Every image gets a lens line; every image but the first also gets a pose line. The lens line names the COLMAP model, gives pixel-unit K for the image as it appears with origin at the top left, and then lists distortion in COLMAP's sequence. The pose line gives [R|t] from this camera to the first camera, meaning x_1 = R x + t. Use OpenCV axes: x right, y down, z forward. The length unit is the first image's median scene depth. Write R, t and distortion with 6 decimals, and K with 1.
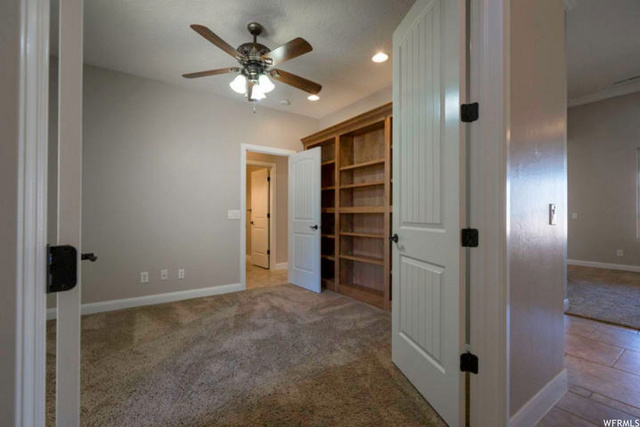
lens RADIAL K [[288.9, 0, 319.1], [0, 288.9, 213.4], [0, 0, 1]] dist [0.000698, 0.000292]
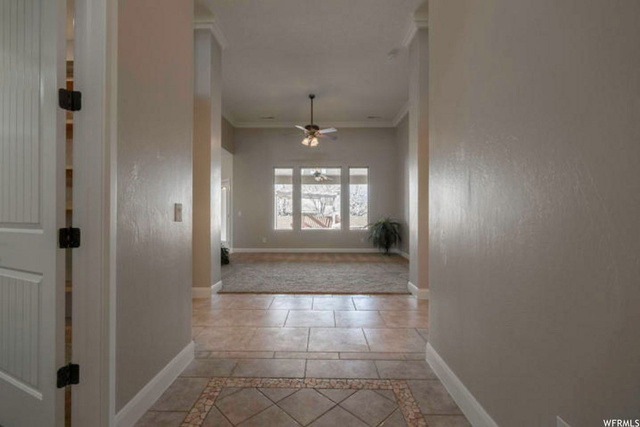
lens RADIAL K [[288.9, 0, 319.1], [0, 288.9, 213.4], [0, 0, 1]] dist [0.000698, 0.000292]
pose [[0.591185, 0.000237, 0.806536, 0.210080], [-0.004788, 0.999983, 0.003216, 0.000549], [-0.806522, -0.005763, 0.591176, -0.145129]]
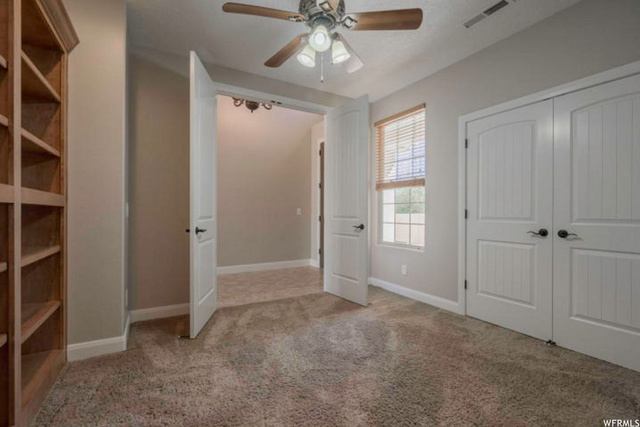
lens RADIAL K [[288.9, 0, 319.1], [0, 288.9, 213.4], [0, 0, 1]] dist [0.000698, 0.000292]
pose [[-0.995362, -0.006966, 0.095949, -0.442091], [-0.007097, 0.999974, -0.001030, 0.015514], [-0.095939, -0.001706, -0.995386, 2.690466]]
